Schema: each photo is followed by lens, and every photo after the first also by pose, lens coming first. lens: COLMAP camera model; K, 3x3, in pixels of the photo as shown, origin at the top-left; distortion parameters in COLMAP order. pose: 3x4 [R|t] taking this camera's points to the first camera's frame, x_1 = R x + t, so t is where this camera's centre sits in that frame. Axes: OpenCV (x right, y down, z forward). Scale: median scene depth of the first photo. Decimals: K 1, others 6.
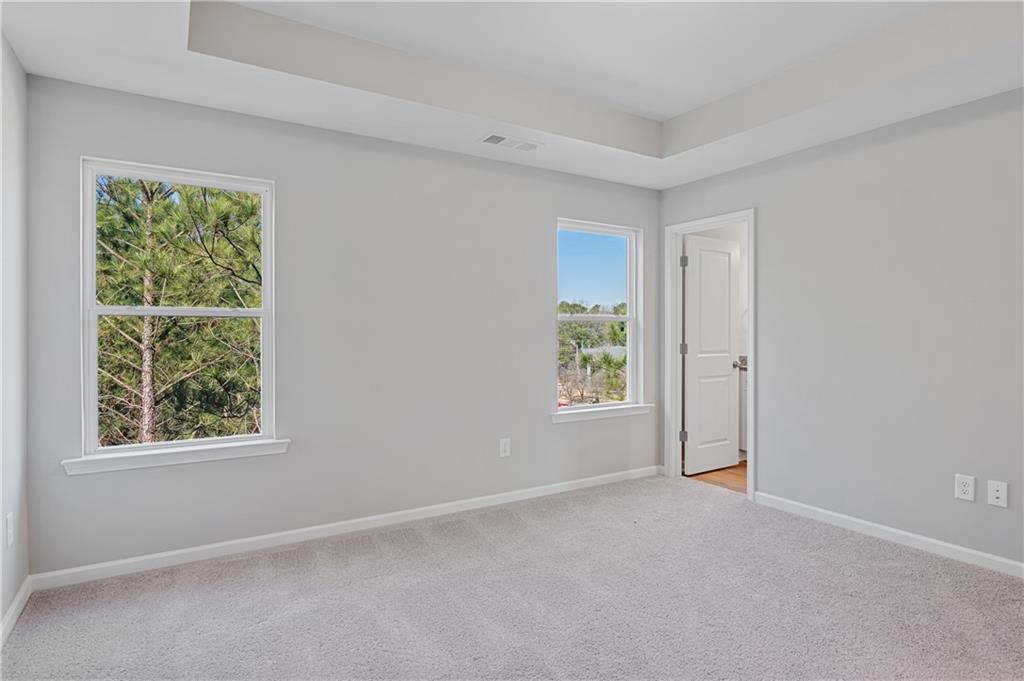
lens RADIAL K [[561.5, 0, 512.0], [0, 561.5, 340.5], [0, 0, 1]] dist [0.000011, 0.000078]
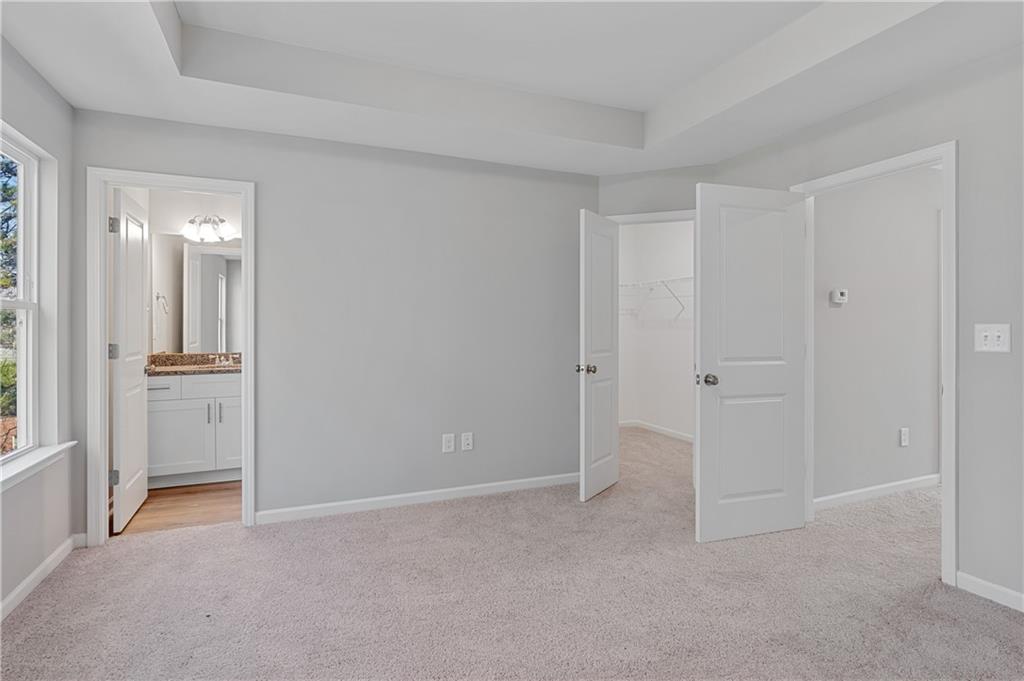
lens RADIAL K [[520.4, 0, 512.5], [0, 520.4, 334.6], [0, 0, 1]] dist [-0.001081, -0.000208]
pose [[0.151967, -0.020581, 0.988171, -0.331579], [0.013894, 0.999729, 0.018685, -0.015768], [-0.988288, 0.010890, 0.152212, 0.556200]]
